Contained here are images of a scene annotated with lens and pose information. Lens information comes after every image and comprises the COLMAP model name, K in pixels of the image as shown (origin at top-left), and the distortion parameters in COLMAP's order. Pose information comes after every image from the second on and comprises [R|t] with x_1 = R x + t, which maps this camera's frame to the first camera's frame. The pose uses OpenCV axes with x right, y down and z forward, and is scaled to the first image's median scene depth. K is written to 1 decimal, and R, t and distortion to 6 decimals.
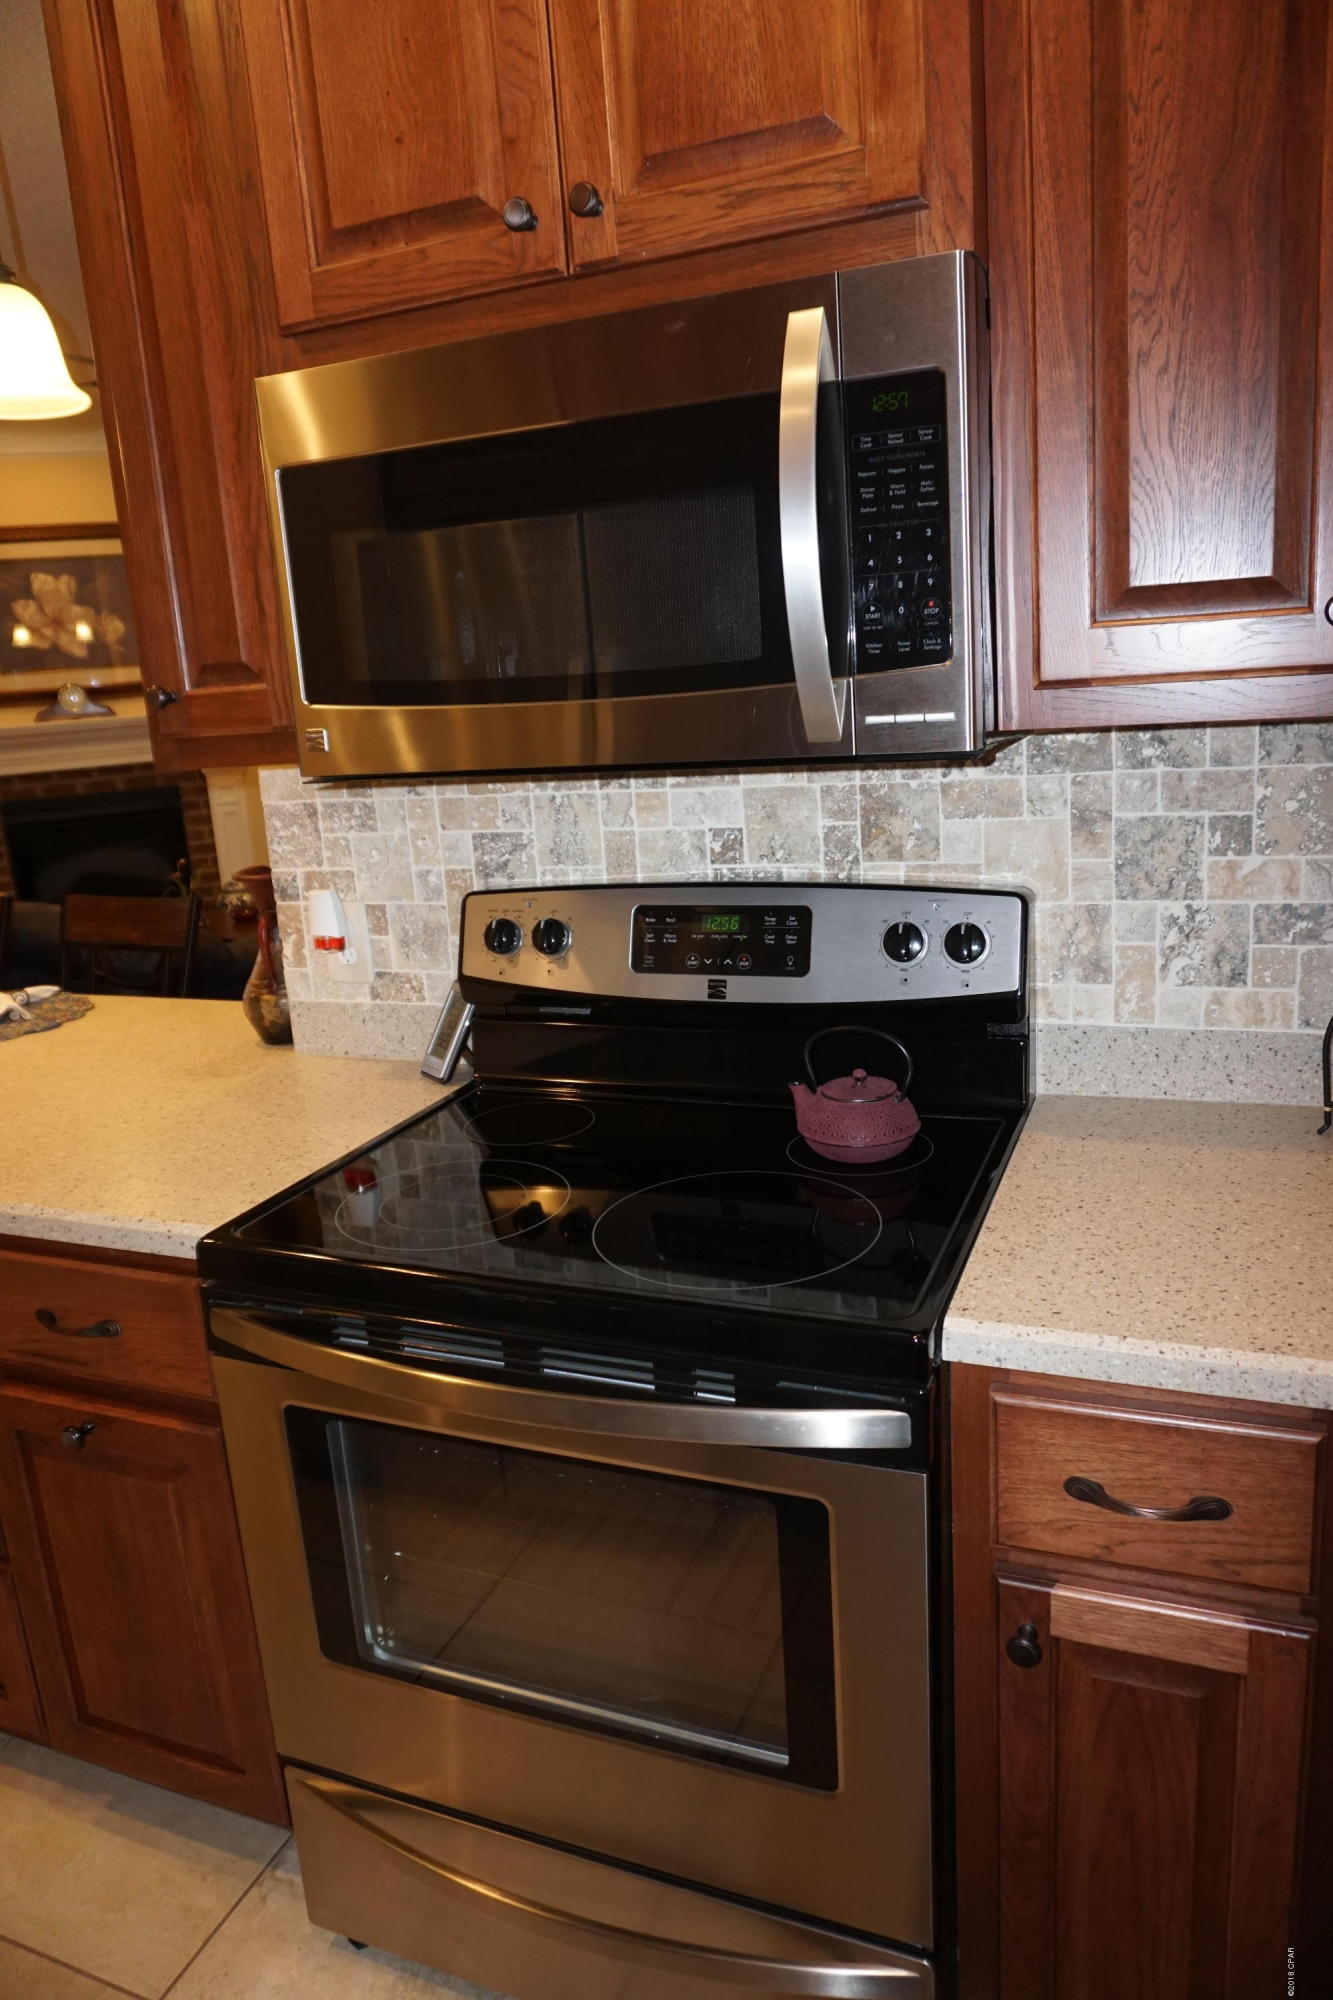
lens RADIAL K [[1336.6, 0, 667.7], [0, 1336.6, 1002.9], [0, 0, 1]] dist [-0.062473, 0.039470]
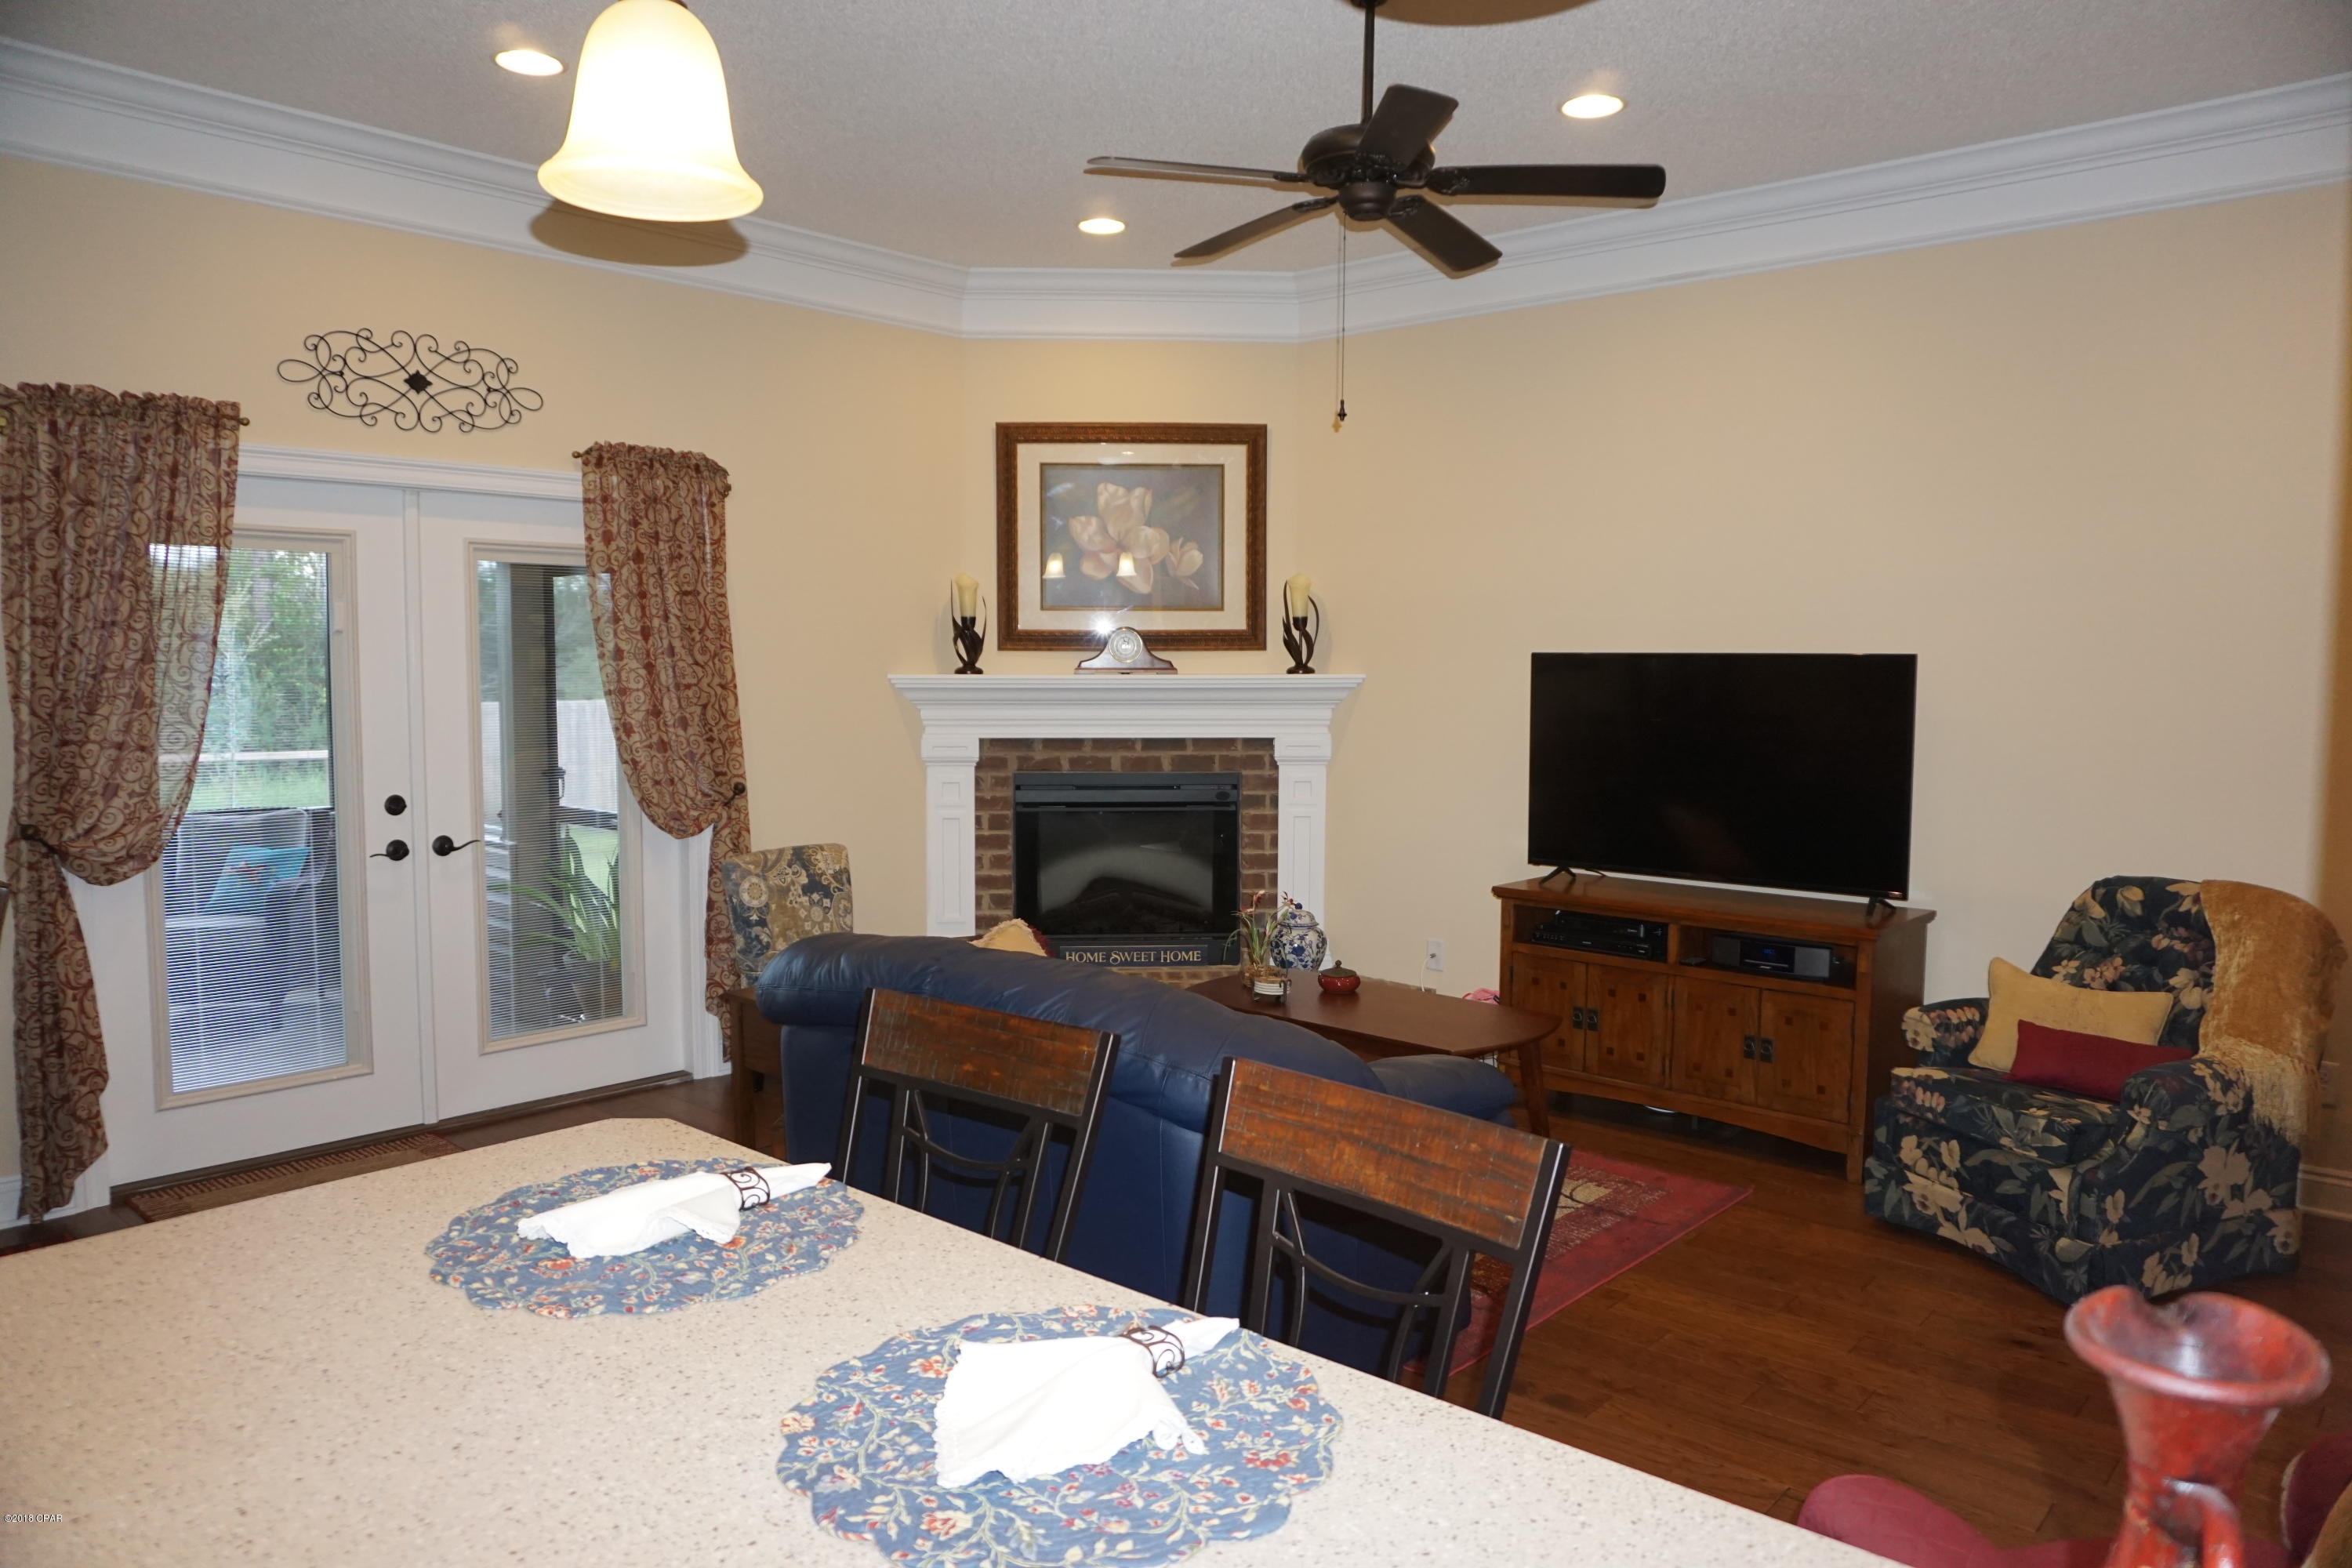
lens RADIAL K [[1571.9, 0, 1164.0], [0, 1571.9, 782.9], [0, 0, 1]] dist [-0.062473, 0.039470]
pose [[0.937296, 0.098082, -0.334450, -0.123313], [-0.148137, 0.980707, -0.127547, -0.043019], [0.315487, 0.169094, 0.933743, 0.182783]]
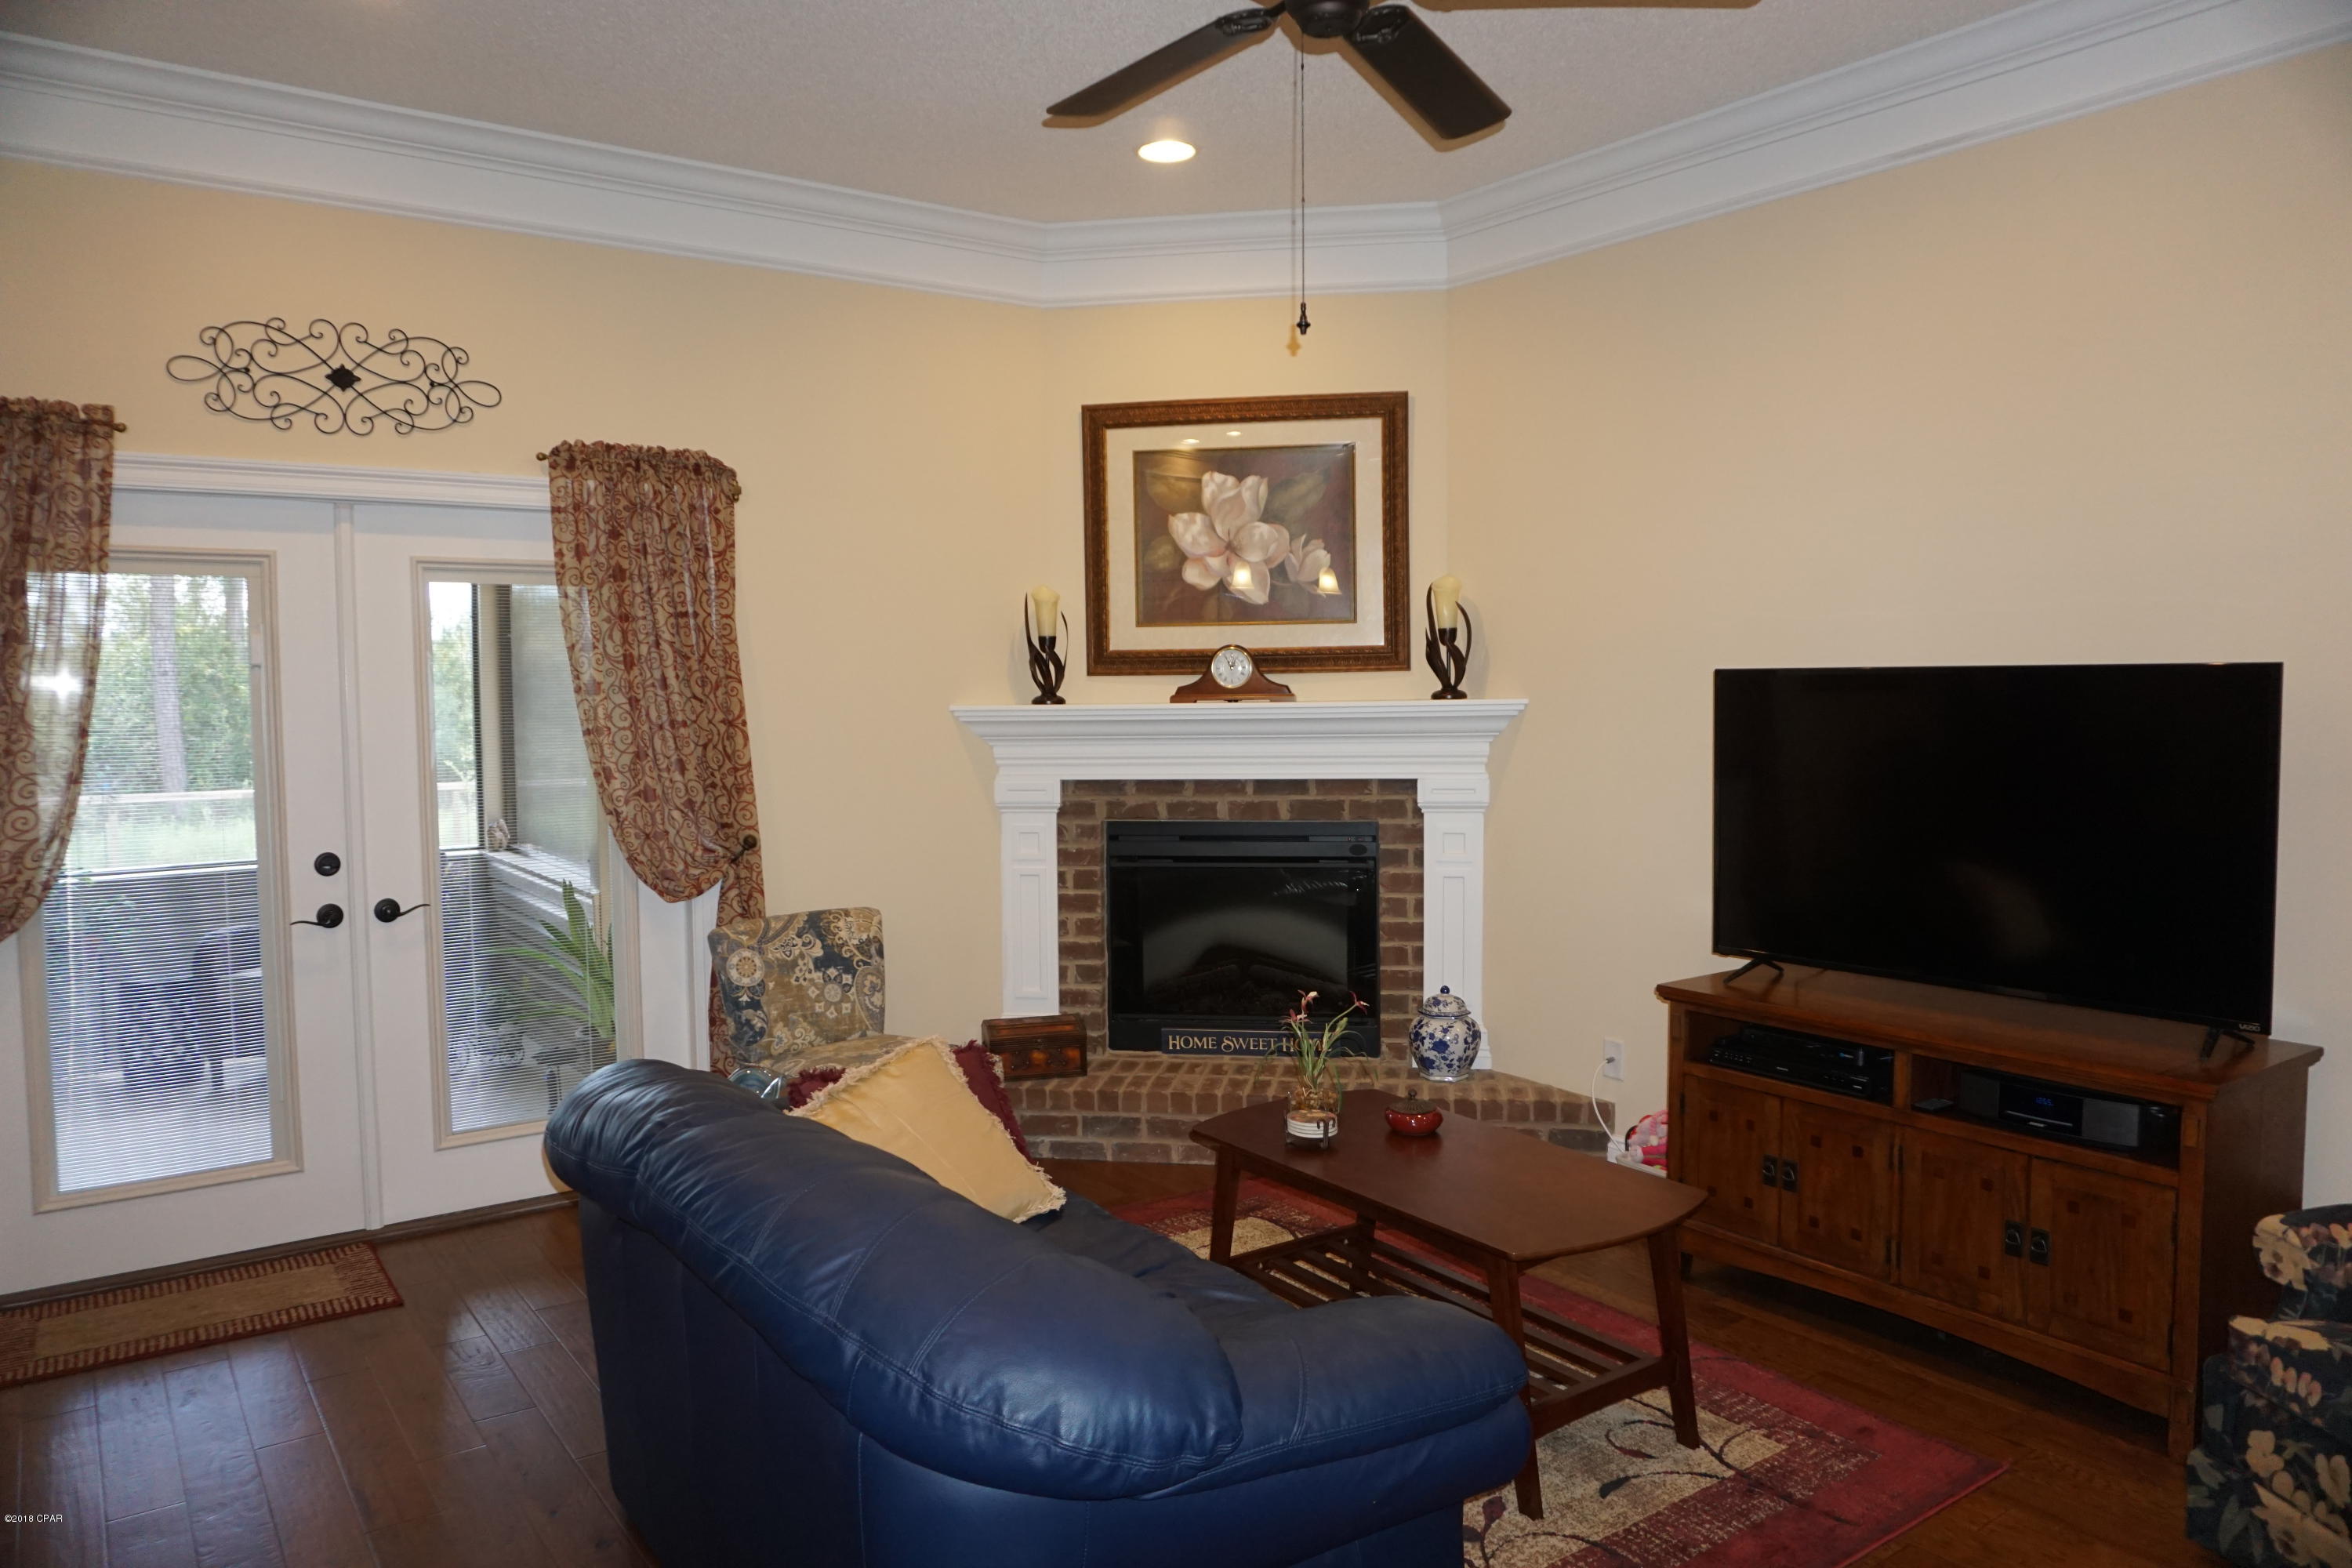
lens RADIAL K [[1571.9, 0, 1166.0], [0, 1571.9, 782.9], [0, 0, 1]] dist [-0.062473, 0.039470]
pose [[0.847778, 0.092337, -0.522251, -0.087477], [-0.173032, 0.979000, -0.107793, -0.092874], [0.501331, 0.181751, 0.845952, 0.369580]]
